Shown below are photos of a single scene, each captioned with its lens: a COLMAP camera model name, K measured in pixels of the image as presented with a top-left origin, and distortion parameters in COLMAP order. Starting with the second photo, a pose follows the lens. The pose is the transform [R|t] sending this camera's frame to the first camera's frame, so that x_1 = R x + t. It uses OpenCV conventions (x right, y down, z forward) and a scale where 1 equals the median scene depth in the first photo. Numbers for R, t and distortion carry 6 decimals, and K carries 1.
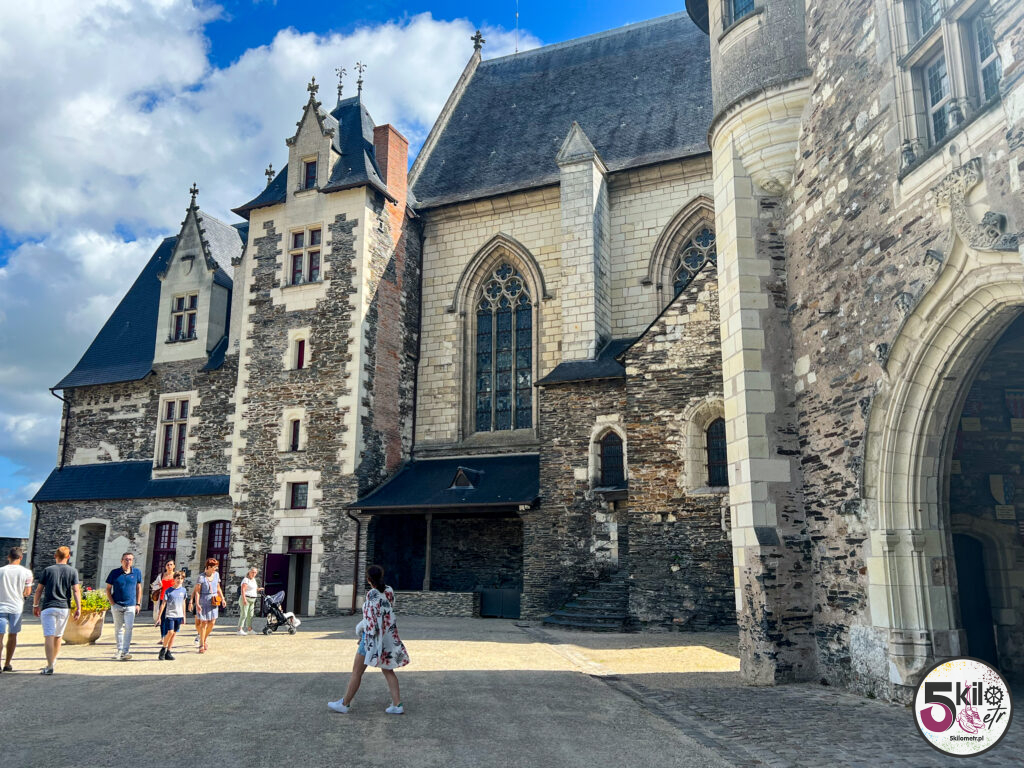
lens RADIAL K [[826.8, 0, 512.2], [0, 826.8, 394.0], [0, 0, 1]] dist [0.055714, -0.048075]
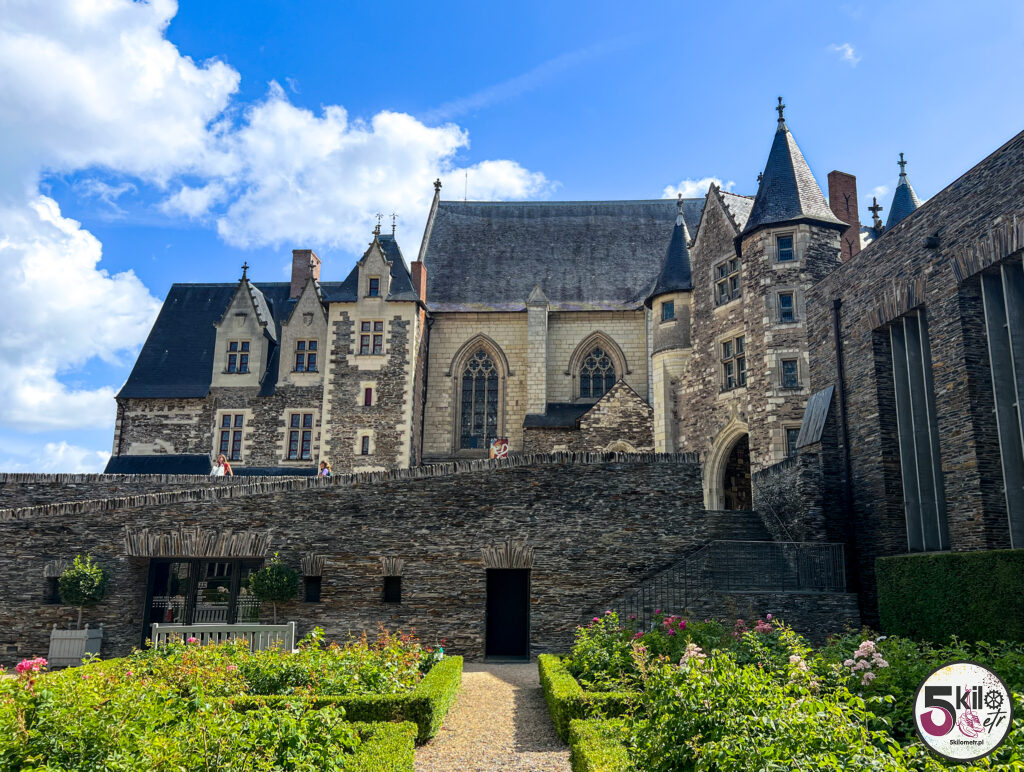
lens RADIAL K [[858.8, 0, 572.7], [0, 858.8, 396.7], [0, 0, 1]] dist [0.080526, -0.107326]
pose [[0.927678, 0.077454, 0.365260, -0.506759], [-0.072596, 0.996995, -0.027036, -0.030828], [-0.366256, -0.001436, 0.930513, -0.765206]]
